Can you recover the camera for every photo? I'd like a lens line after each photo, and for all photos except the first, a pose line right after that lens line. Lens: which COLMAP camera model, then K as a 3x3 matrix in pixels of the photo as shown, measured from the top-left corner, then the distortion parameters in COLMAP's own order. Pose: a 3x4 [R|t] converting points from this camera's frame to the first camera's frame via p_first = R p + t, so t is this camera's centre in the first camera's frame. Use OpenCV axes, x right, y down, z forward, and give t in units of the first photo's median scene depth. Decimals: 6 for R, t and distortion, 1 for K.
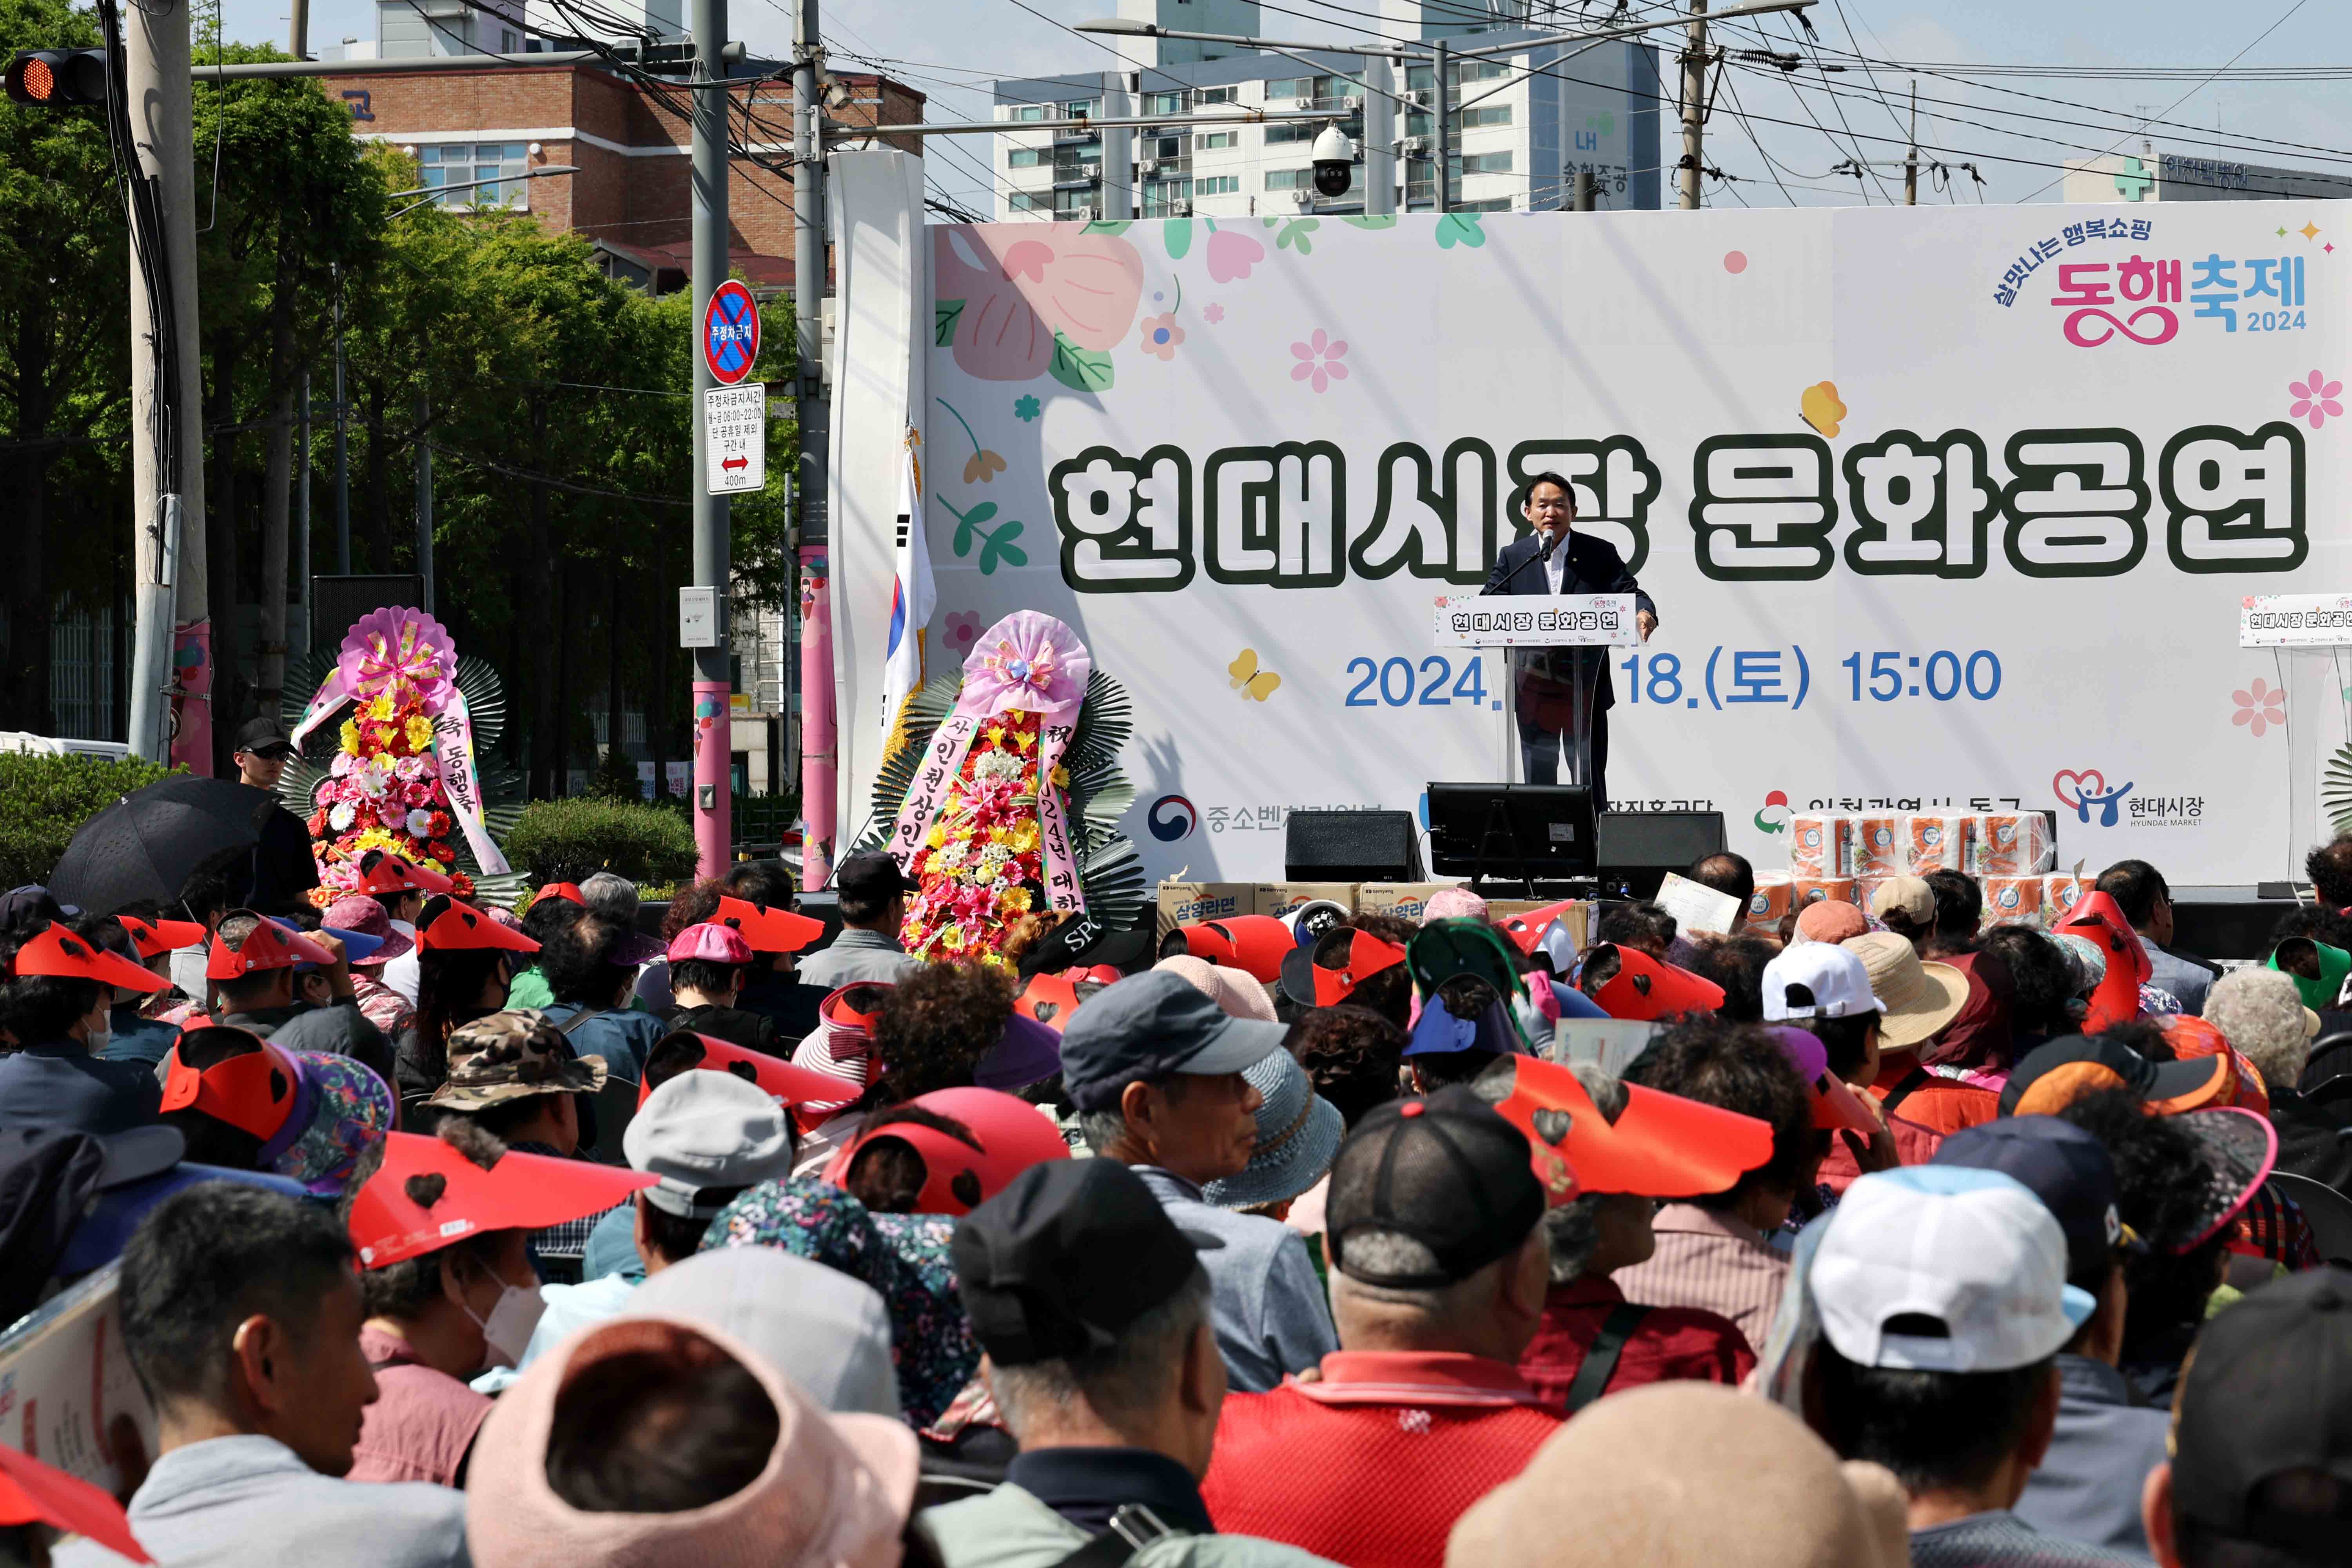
lens RADIAL K [[6224.7, 0, 1183.6], [0, 6224.7, 867.3], [0, 0, 1]] dist [-0.408373, 0.000000]
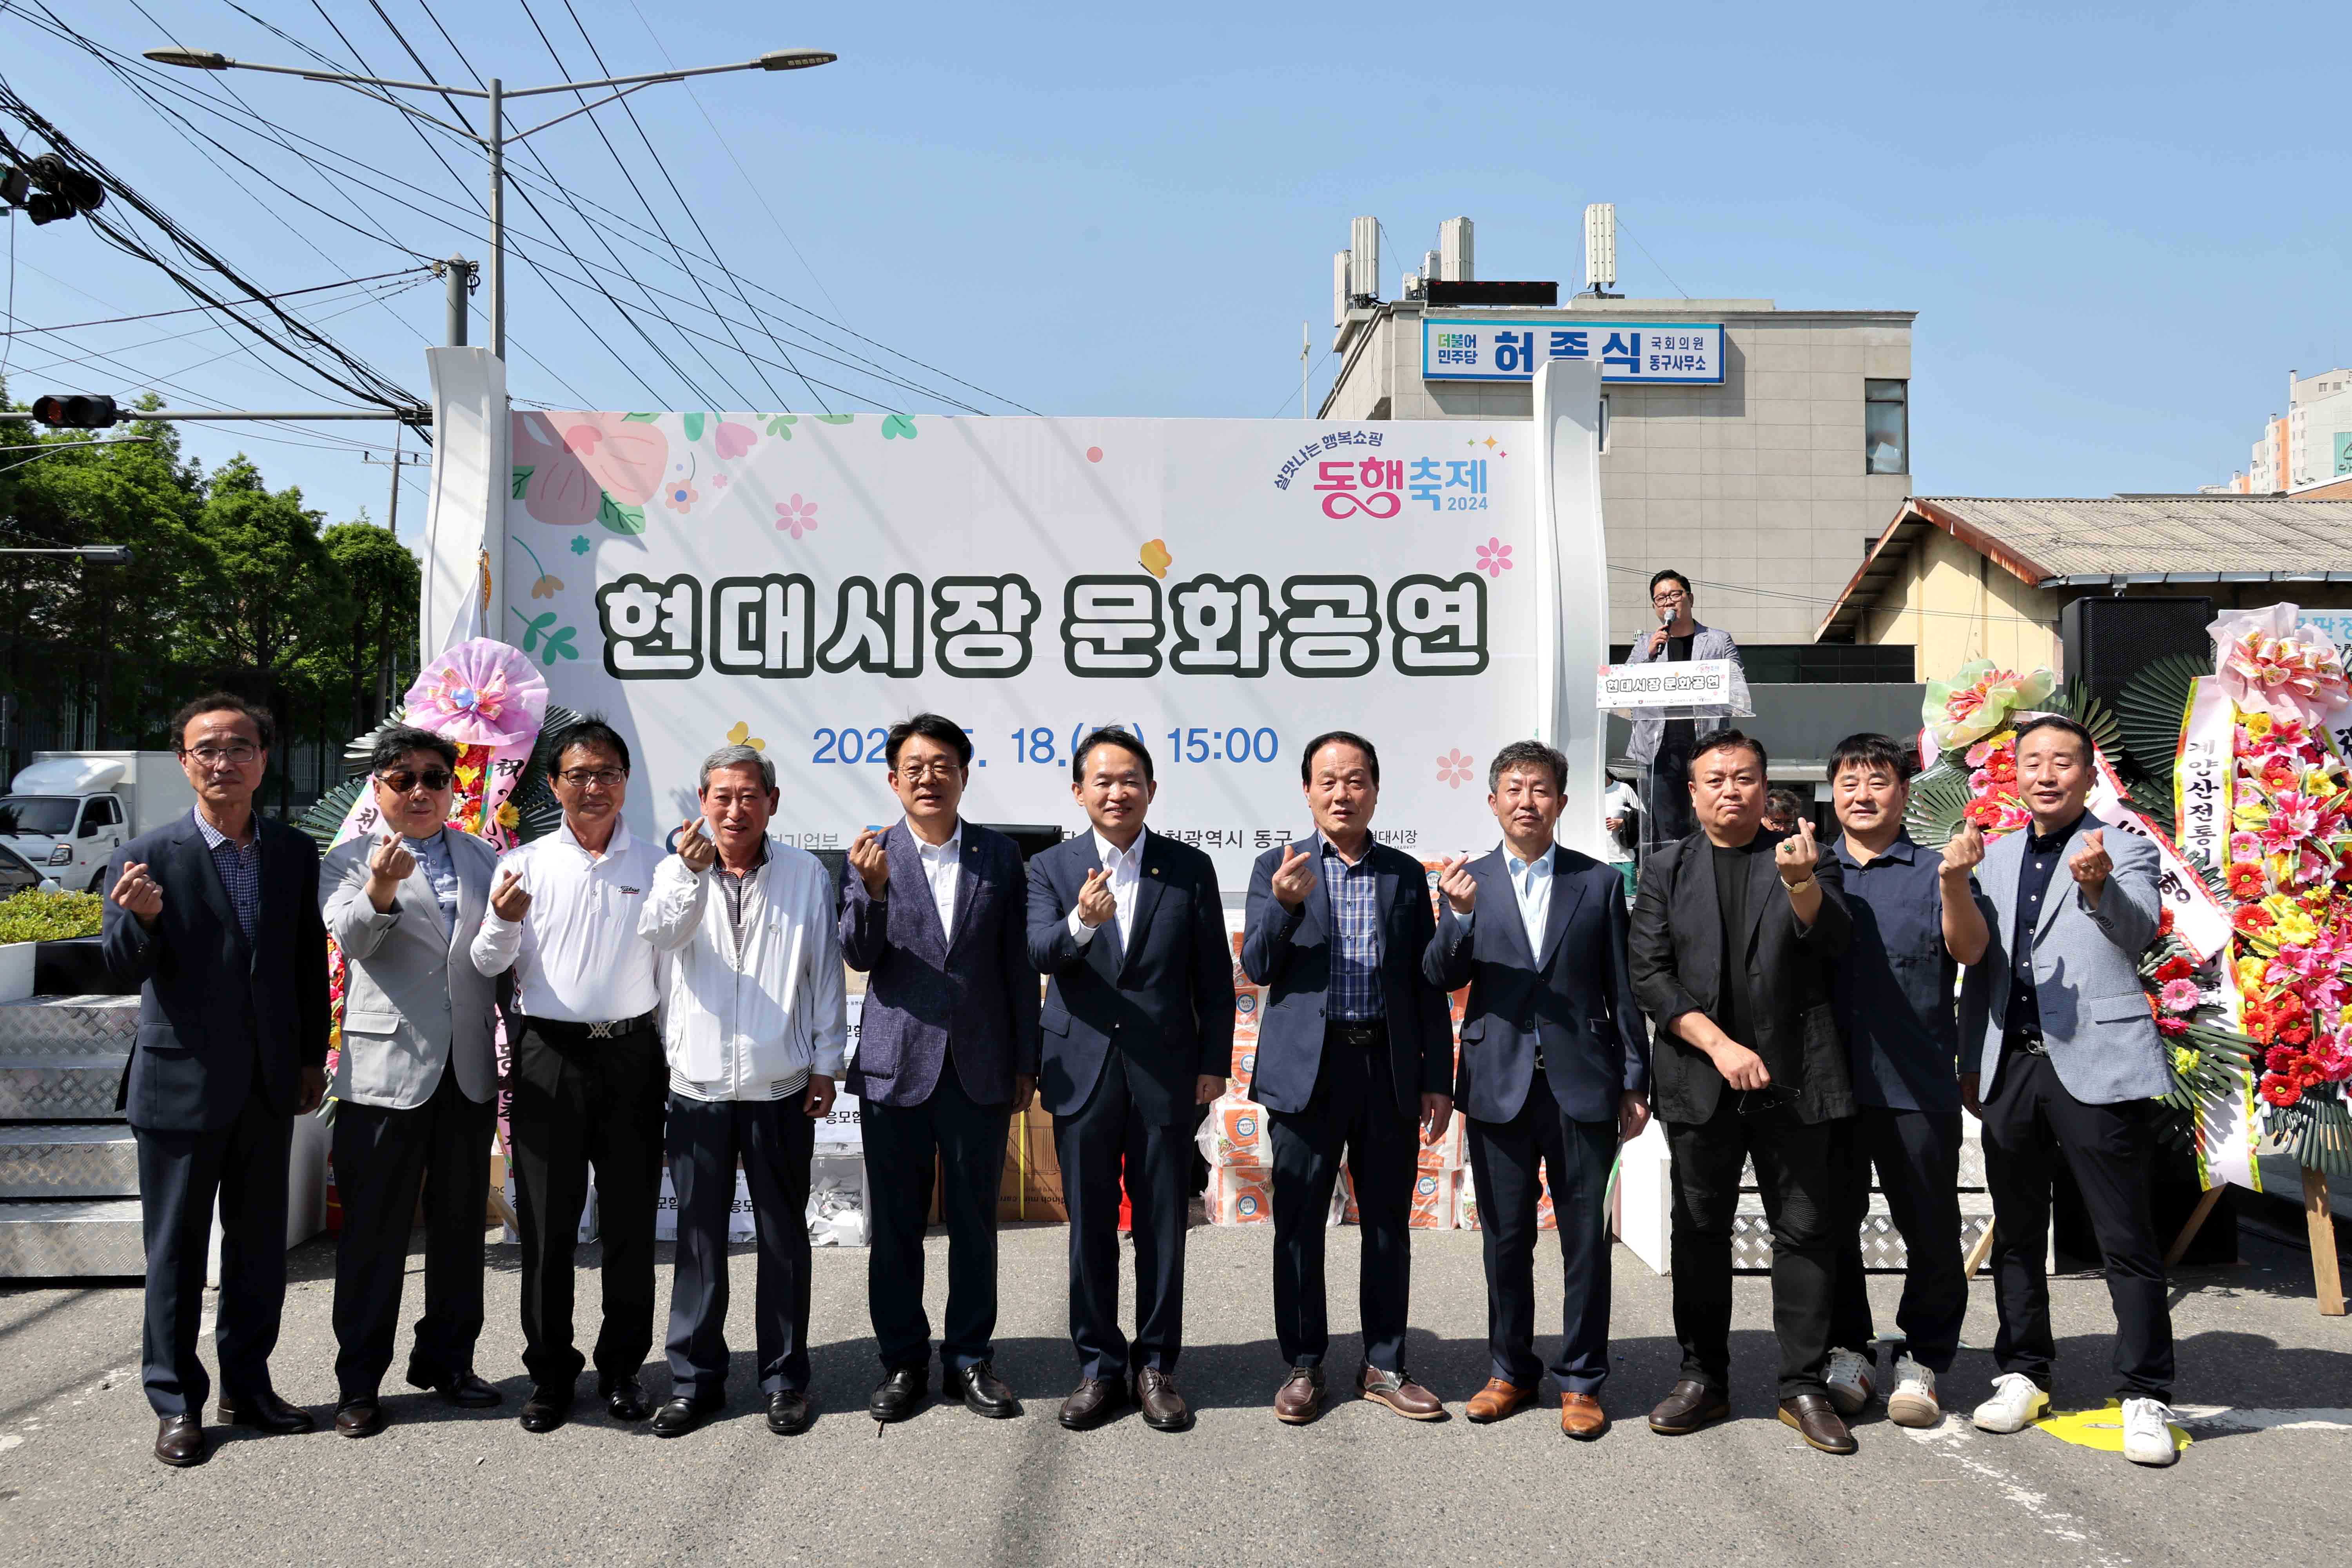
lens RADIAL K [[1673.3, 0, 1110.2], [0, 1673.3, 743.2], [0, 0, 1]] dist [0.045829, 0.001383]
pose [[0.978411, 0.014408, 0.206166, 0.013972], [-0.002876, 0.998419, -0.056128, -0.009470], [-0.206649, 0.054323, 0.976906, 0.623303]]
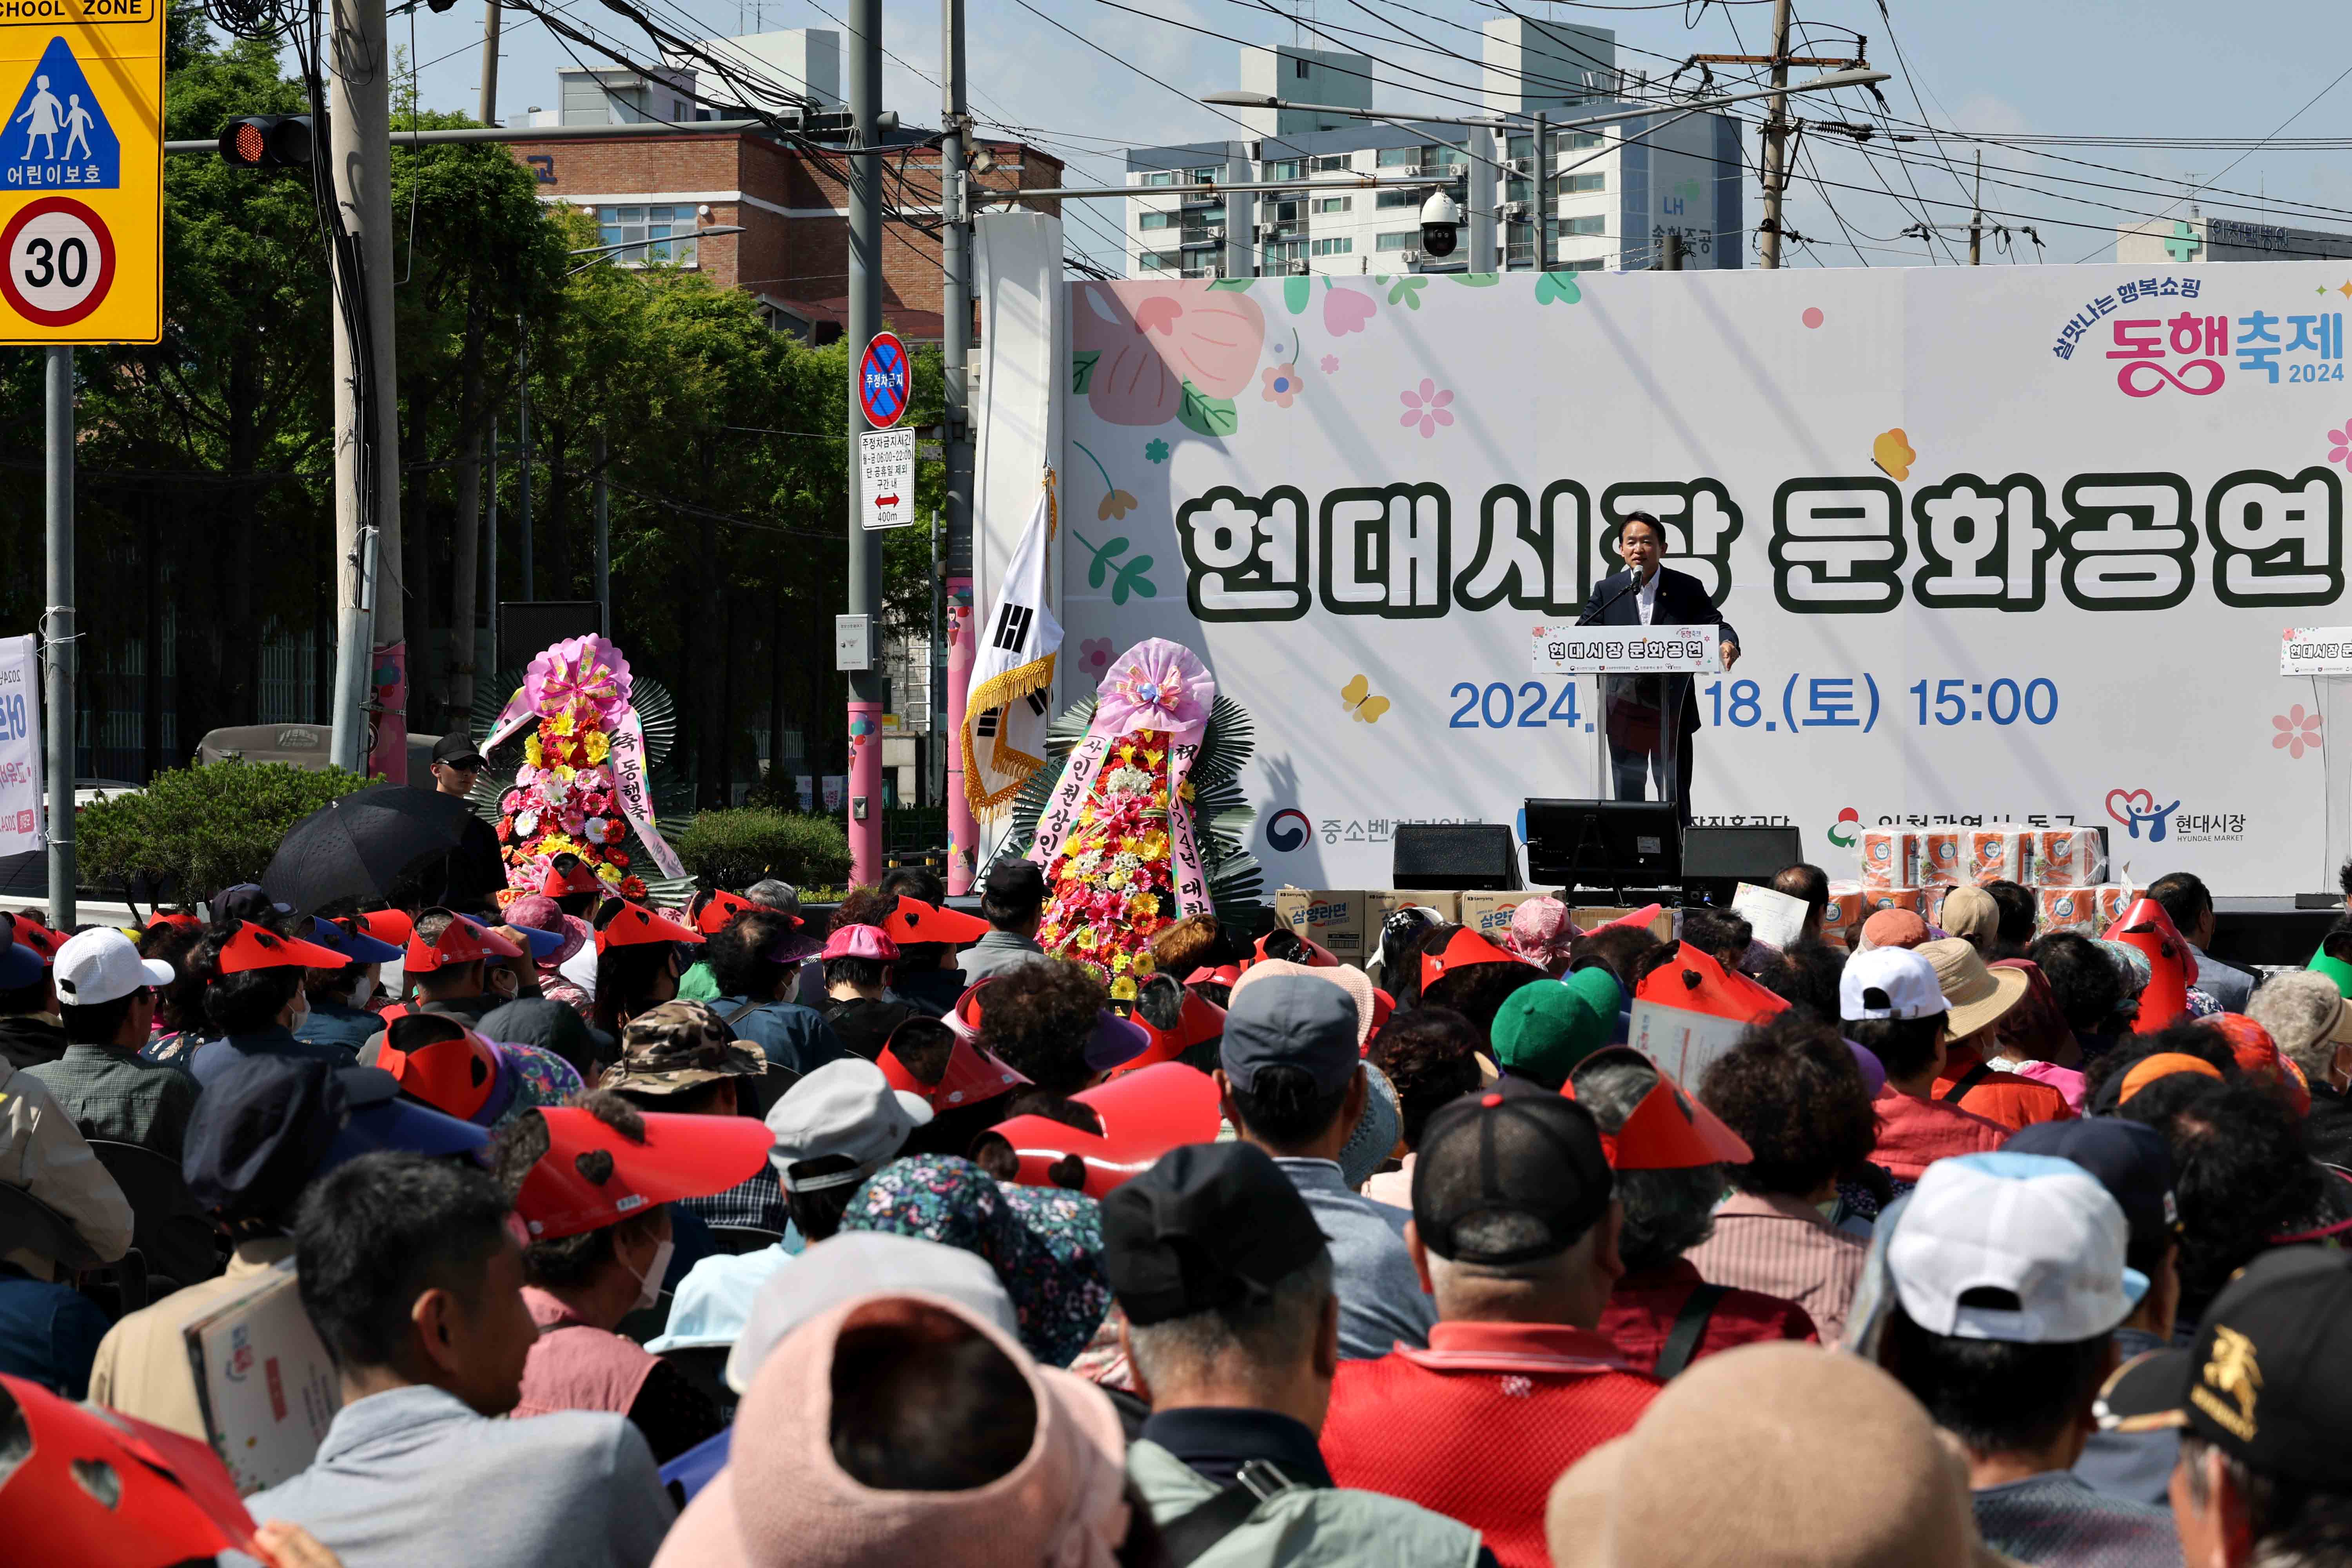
lens RADIAL K [[6224.7, 0, 1236.1], [0, 6224.7, 761.3], [0, 0, 1]] dist [-0.408373, 0.000000]
pose [[0.999924, 0.004695, -0.011387, 0.001256], [-0.004934, 0.999767, -0.021035, 0.002875], [0.011286, 0.021090, 0.999714, -0.082859]]
